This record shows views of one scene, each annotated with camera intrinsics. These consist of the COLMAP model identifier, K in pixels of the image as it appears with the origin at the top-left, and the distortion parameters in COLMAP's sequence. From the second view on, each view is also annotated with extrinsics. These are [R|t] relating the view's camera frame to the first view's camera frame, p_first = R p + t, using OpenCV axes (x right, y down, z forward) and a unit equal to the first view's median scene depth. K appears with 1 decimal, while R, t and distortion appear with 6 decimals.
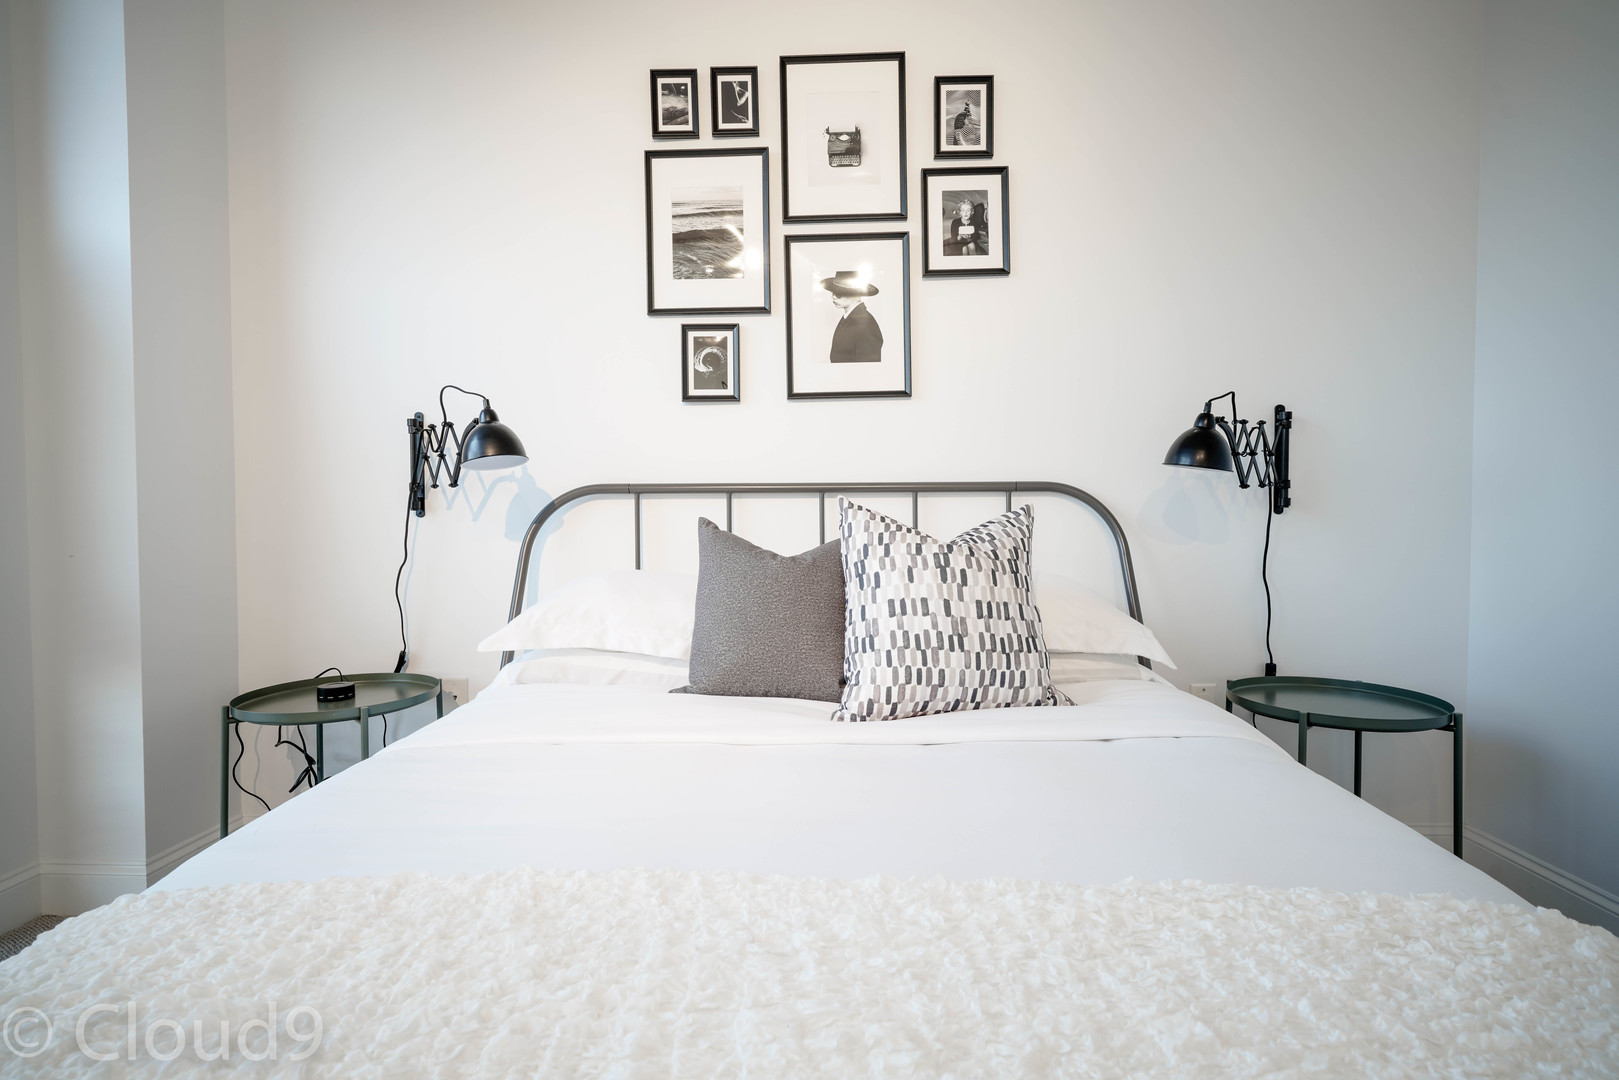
lens RADIAL K [[816.7, 0, 806.2], [0, 816.7, 535.4], [0, 0, 1]] dist [-0.010848, 0.001627]
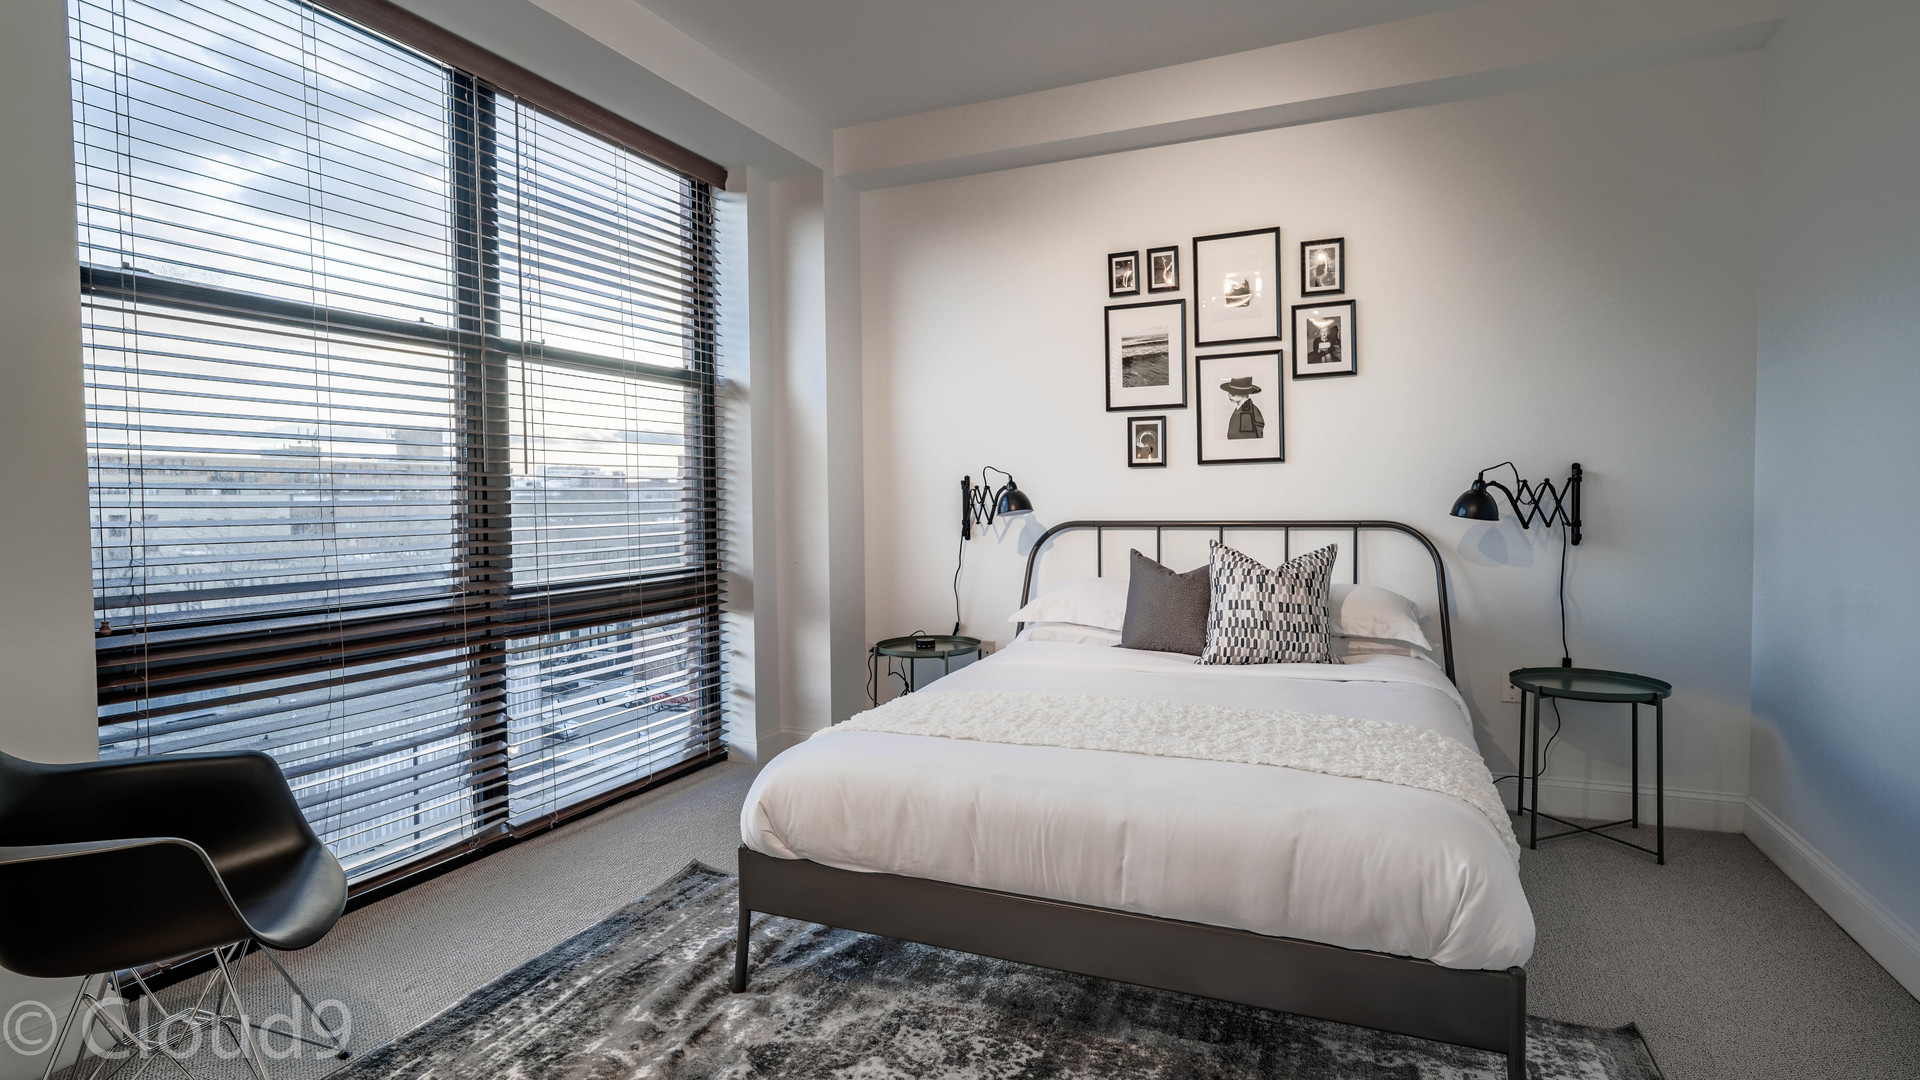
lens RADIAL K [[956.7, 0, 960.0], [0, 956.7, 540.0], [0, 0, 1]] dist [0.001241, 0.000798]
pose [[0.929492, 0.008925, -0.368733, 0.224078], [-0.000113, 0.999714, 0.023912, -0.071916], [0.368841, -0.022185, 0.929228, -0.810728]]
